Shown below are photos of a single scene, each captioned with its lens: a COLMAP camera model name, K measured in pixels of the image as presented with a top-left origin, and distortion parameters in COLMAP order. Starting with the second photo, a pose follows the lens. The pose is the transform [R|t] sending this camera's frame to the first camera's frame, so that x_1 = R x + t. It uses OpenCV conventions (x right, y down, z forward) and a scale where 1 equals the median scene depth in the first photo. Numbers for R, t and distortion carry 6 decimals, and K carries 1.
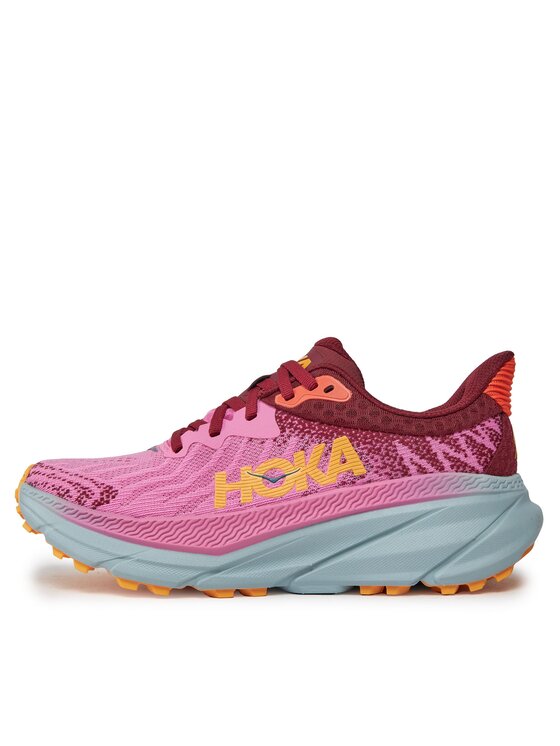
lens RADIAL K [[856.9, 0, 283.0], [0, 856.9, 379.1], [0, 0, 1]] dist [0.008709, 0.000000]
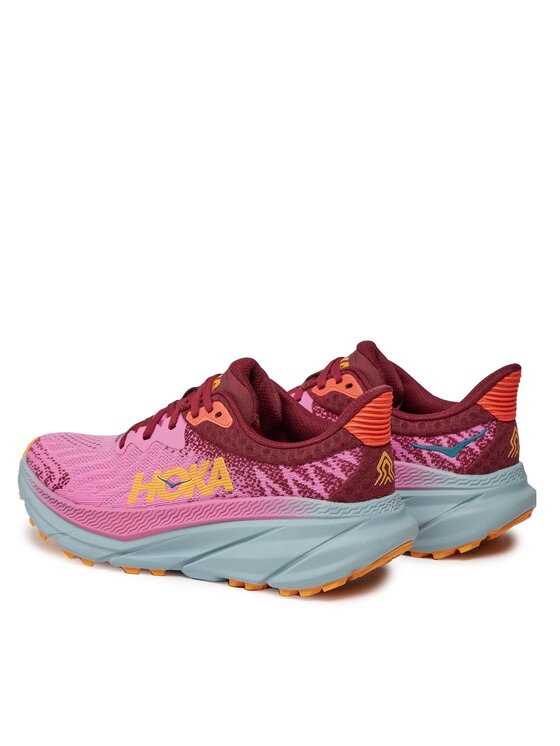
lens RADIAL K [[2179.4, 0, 279.6], [0, 2179.4, 372.8], [0, 0, 1]] dist [0.921407, 0.000000]
pose [[0.870103, 0.092171, -0.484175, 1.631627], [0.033036, 0.969243, 0.243880, -0.801059], [0.491761, -0.228196, 0.840296, -1.526970]]
